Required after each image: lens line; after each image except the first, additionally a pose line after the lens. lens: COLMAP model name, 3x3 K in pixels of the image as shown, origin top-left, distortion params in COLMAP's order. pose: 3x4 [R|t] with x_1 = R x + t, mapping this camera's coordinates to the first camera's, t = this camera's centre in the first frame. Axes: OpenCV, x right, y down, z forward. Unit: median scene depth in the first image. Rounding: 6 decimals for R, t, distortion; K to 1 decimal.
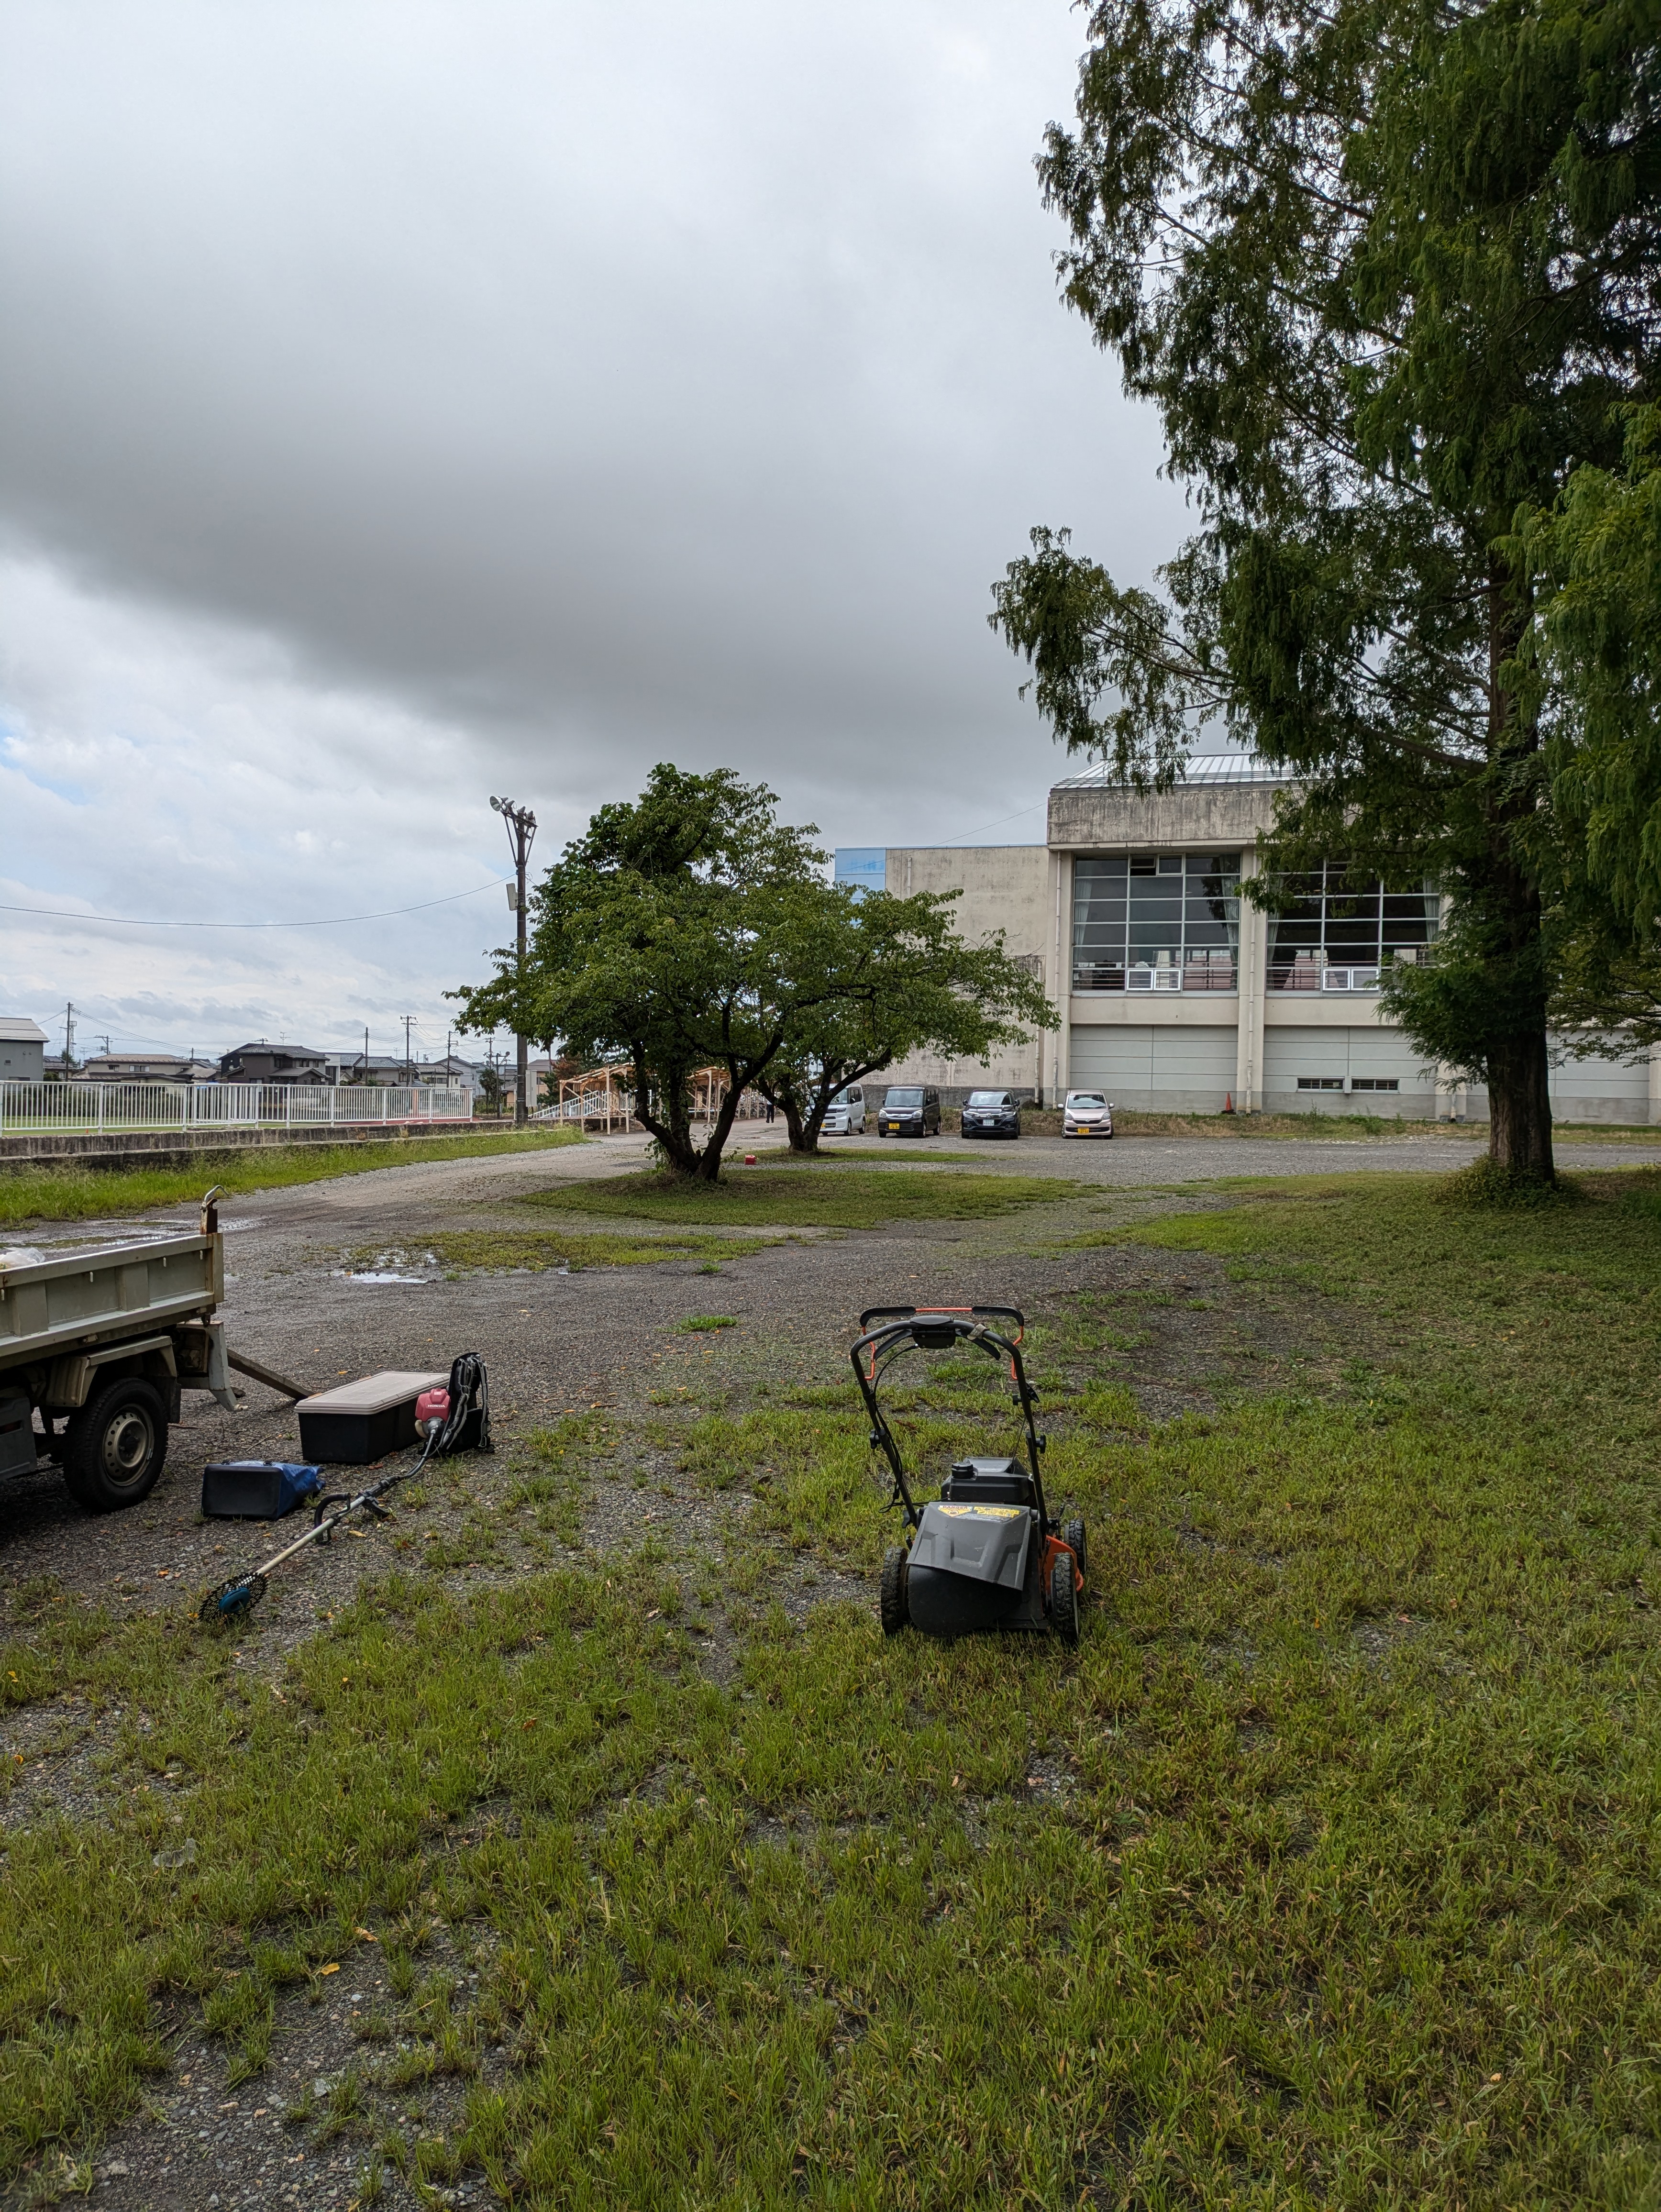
lens RADIAL K [[1615.4, 0, 824.9], [0, 1615.4, 1103.5], [0, 0, 1]] dist [0.006585, 0.001172]
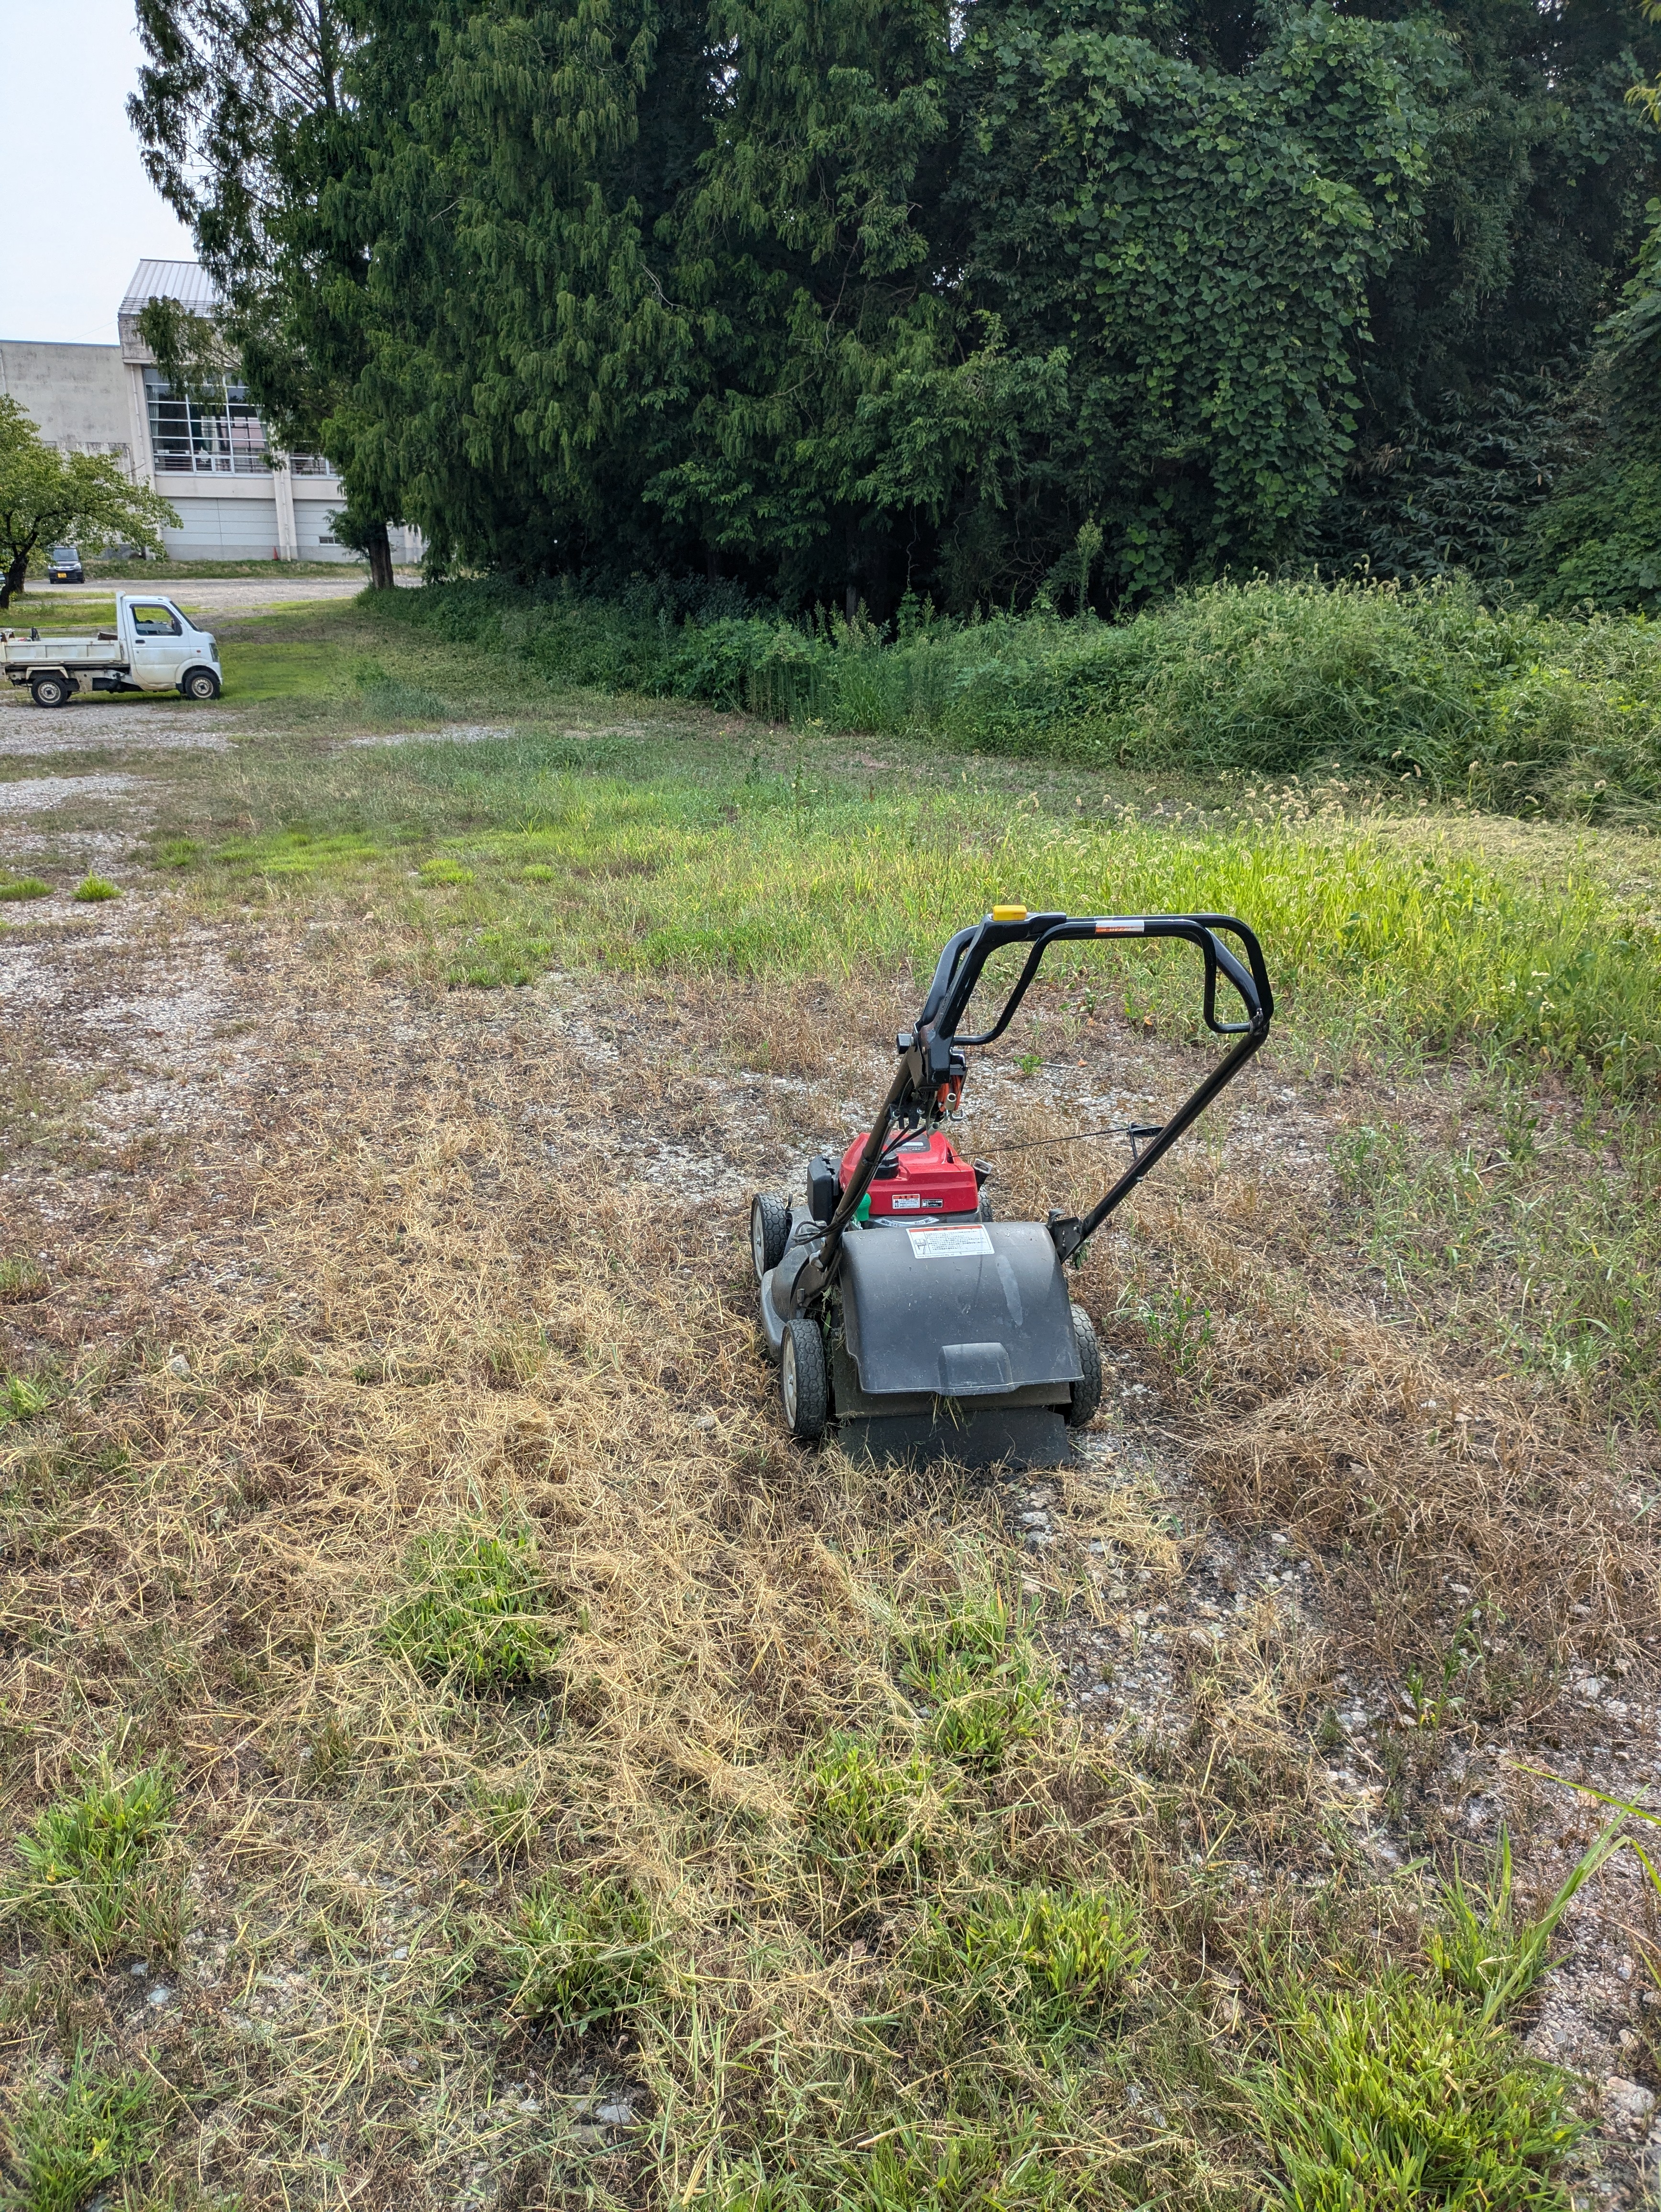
lens RADIAL K [[1636.7, 0, 825.1], [0, 1636.7, 1114.4], [0, 0, 1]] dist [0.035115, 0.002190]
pose [[0.855594, -0.174143, 0.487477, -0.162325], [-0.000083, 0.941669, 0.336541, -0.026651], [-0.517648, -0.287983, 0.805671, -0.695827]]
